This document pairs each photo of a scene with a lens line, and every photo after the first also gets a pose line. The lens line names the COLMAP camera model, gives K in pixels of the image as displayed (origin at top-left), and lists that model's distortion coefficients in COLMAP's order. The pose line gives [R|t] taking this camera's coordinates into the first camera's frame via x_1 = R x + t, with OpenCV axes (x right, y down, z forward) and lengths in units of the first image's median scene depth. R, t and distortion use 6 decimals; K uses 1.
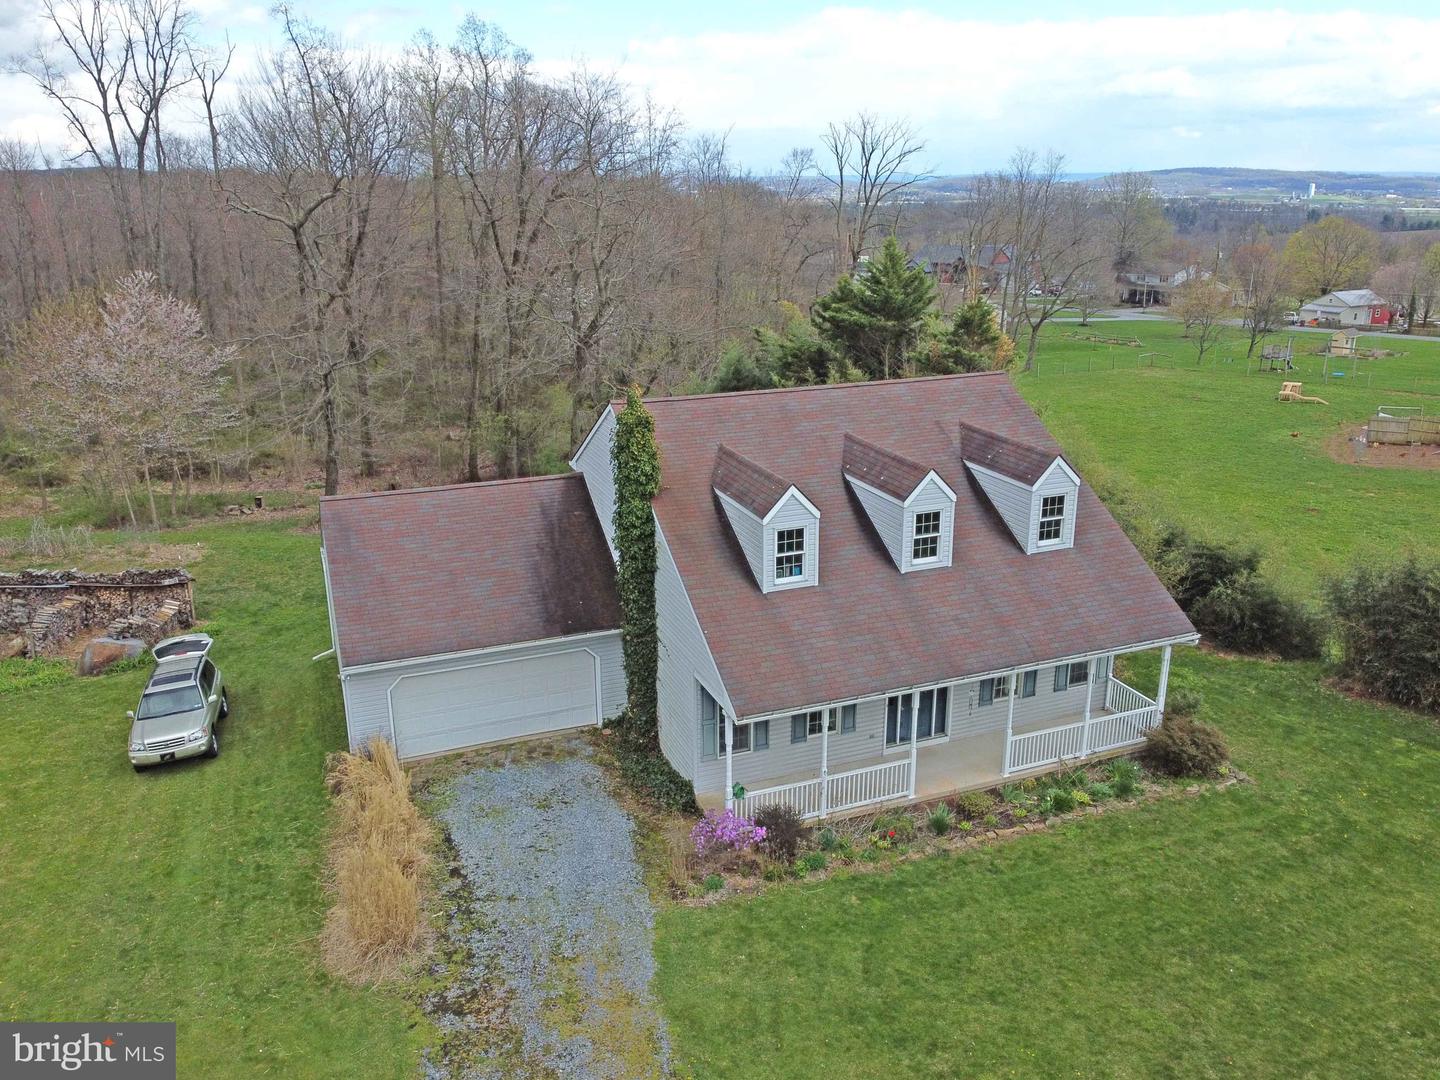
lens RADIAL K [[1120.7, 0, 720.0], [0, 1120.7, 540.0], [0, 0, 1]] dist [-0.002542, 0.002510]
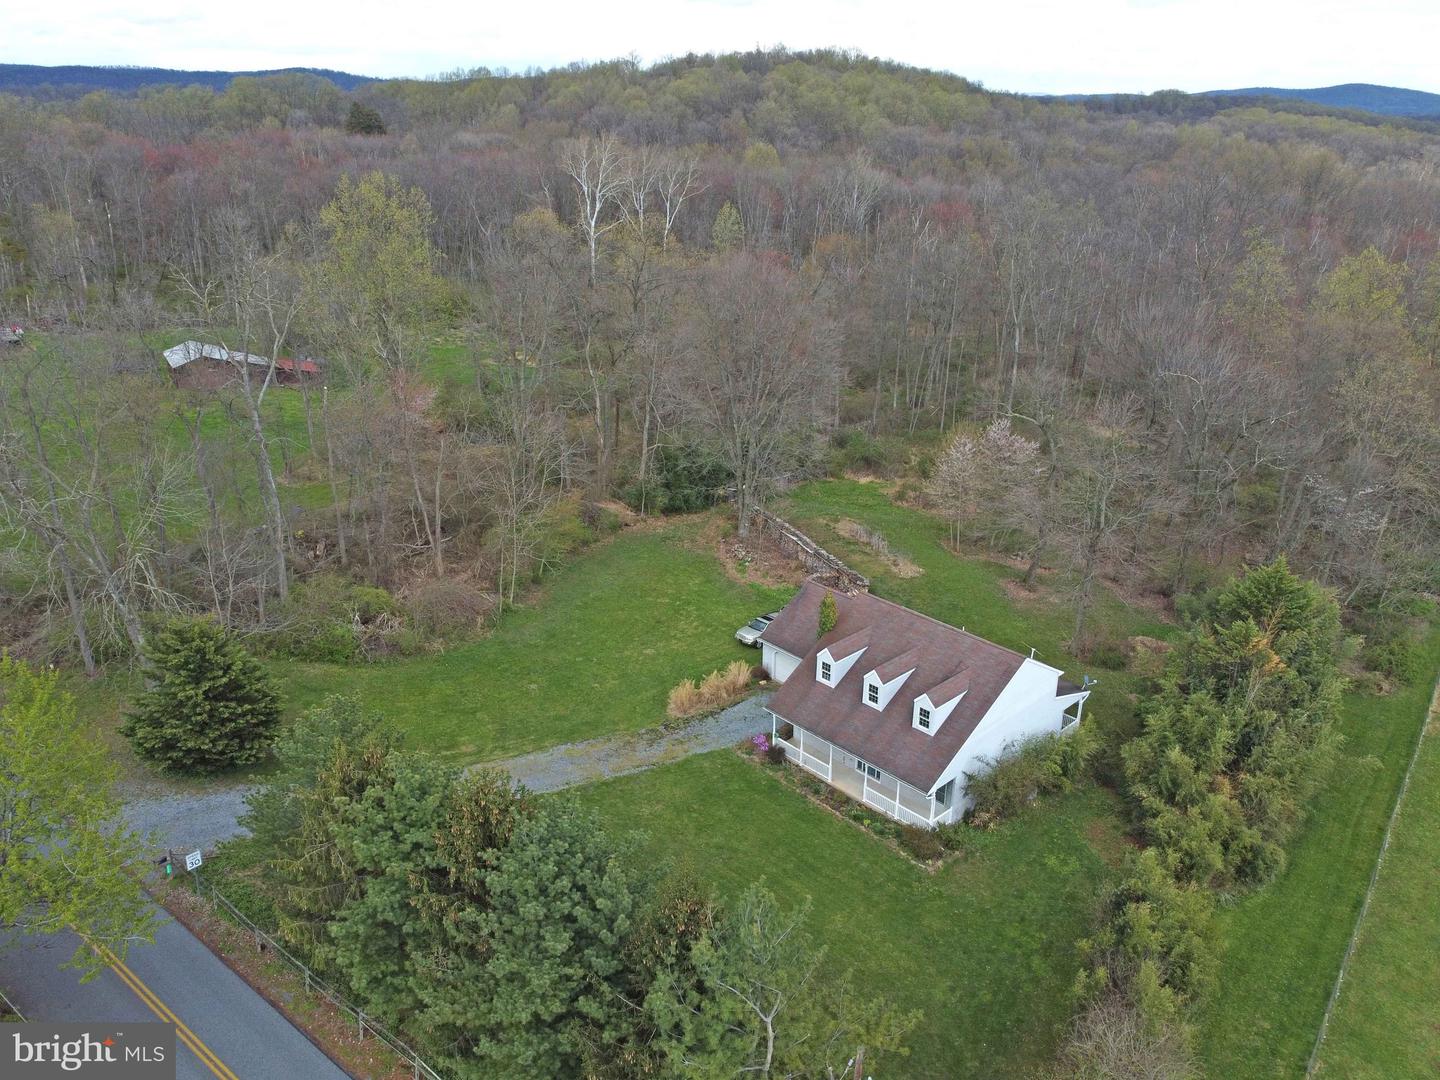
lens RADIAL K [[1093.2, 0, 720.0], [0, 1093.2, 540.0], [0, 0, 1]] dist [-0.006438, -0.002095]
pose [[0.375087, 0.359328, -0.854513, 1.928089], [-0.295666, 0.920044, 0.257102, -0.806025], [0.878574, 0.156214, 0.451338, -0.399403]]
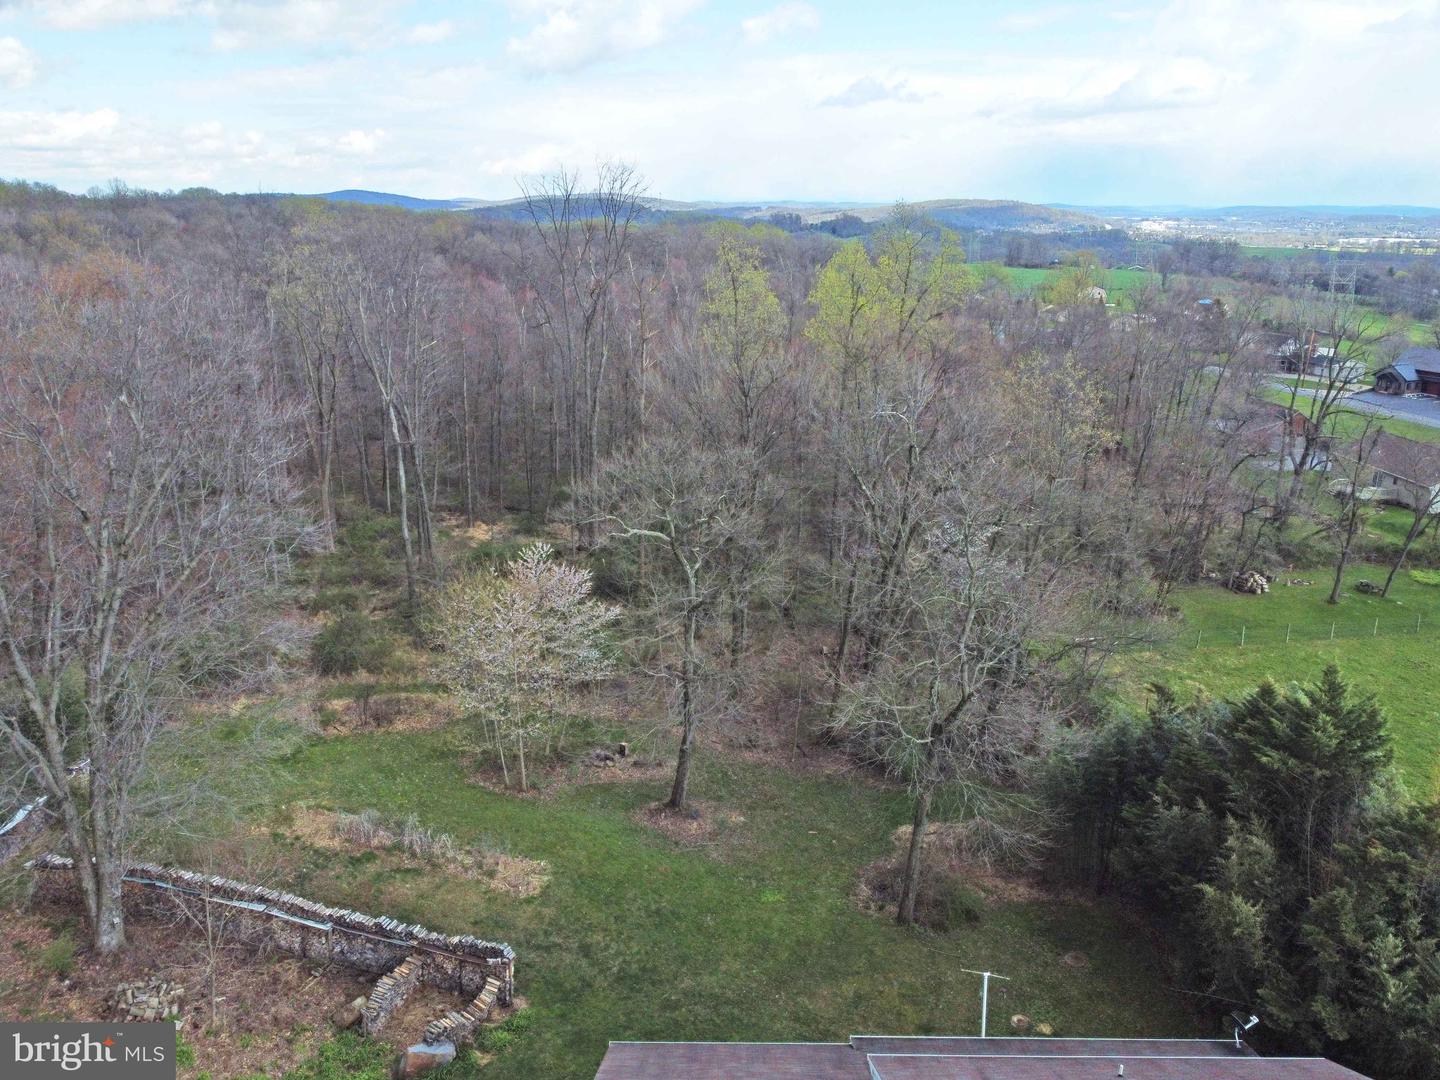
lens RADIAL K [[1093.2, 0, 720.0], [0, 1093.2, 540.0], [0, 0, 1]] dist [-0.006438, -0.002095]
pose [[0.927927, 0.118670, -0.353367, 0.013126], [-0.123893, 0.992264, 0.007891, -0.577221], [0.351570, 0.036458, 0.935451, 0.188359]]
